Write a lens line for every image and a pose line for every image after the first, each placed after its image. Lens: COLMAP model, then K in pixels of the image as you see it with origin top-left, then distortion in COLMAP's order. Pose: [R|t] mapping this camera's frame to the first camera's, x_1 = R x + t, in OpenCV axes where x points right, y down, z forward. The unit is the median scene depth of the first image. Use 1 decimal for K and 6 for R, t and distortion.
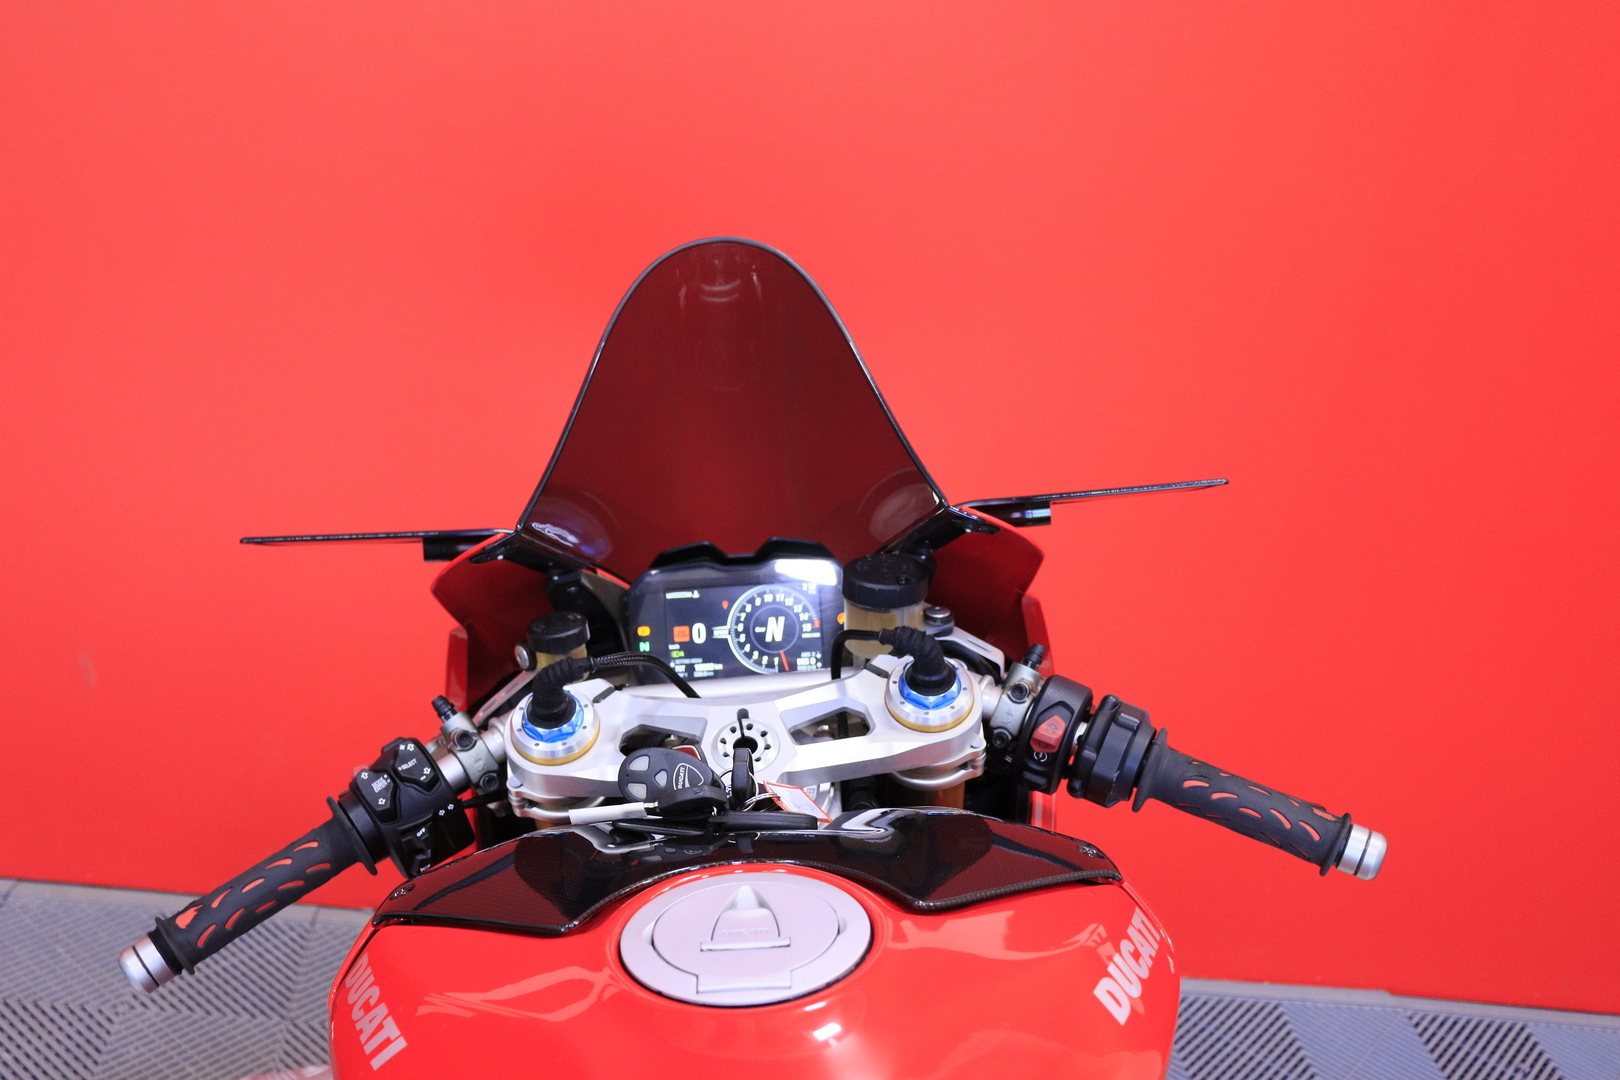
lens RADIAL K [[1714.4, 0, 810.0], [0, 1714.4, 540.0], [0, 0, 1]] dist [-0.051980, 0.031106]
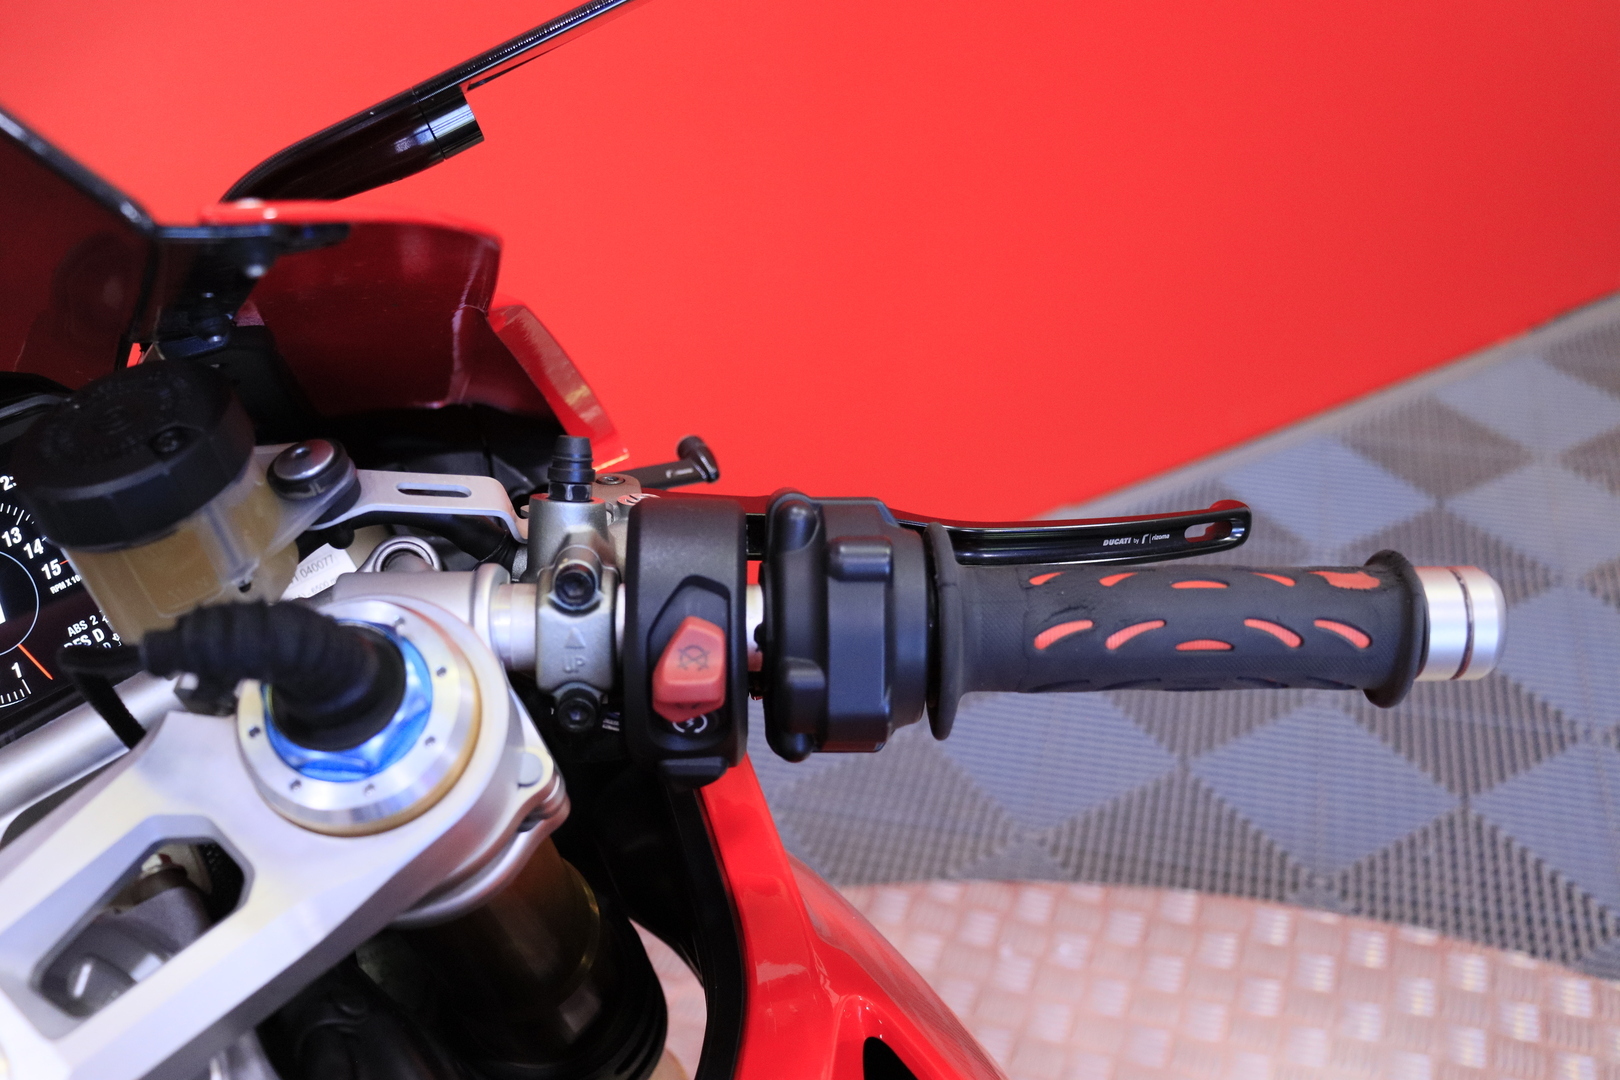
lens RADIAL K [[1714.4, 0, 810.0], [0, 1714.4, 540.0], [0, 0, 1]] dist [-0.051980, 0.031106]
pose [[0.889289, -0.404980, 0.212500, 0.093327], [0.339224, 0.895718, 0.287431, -0.015979], [-0.306743, -0.183524, 0.933931, 0.637500]]
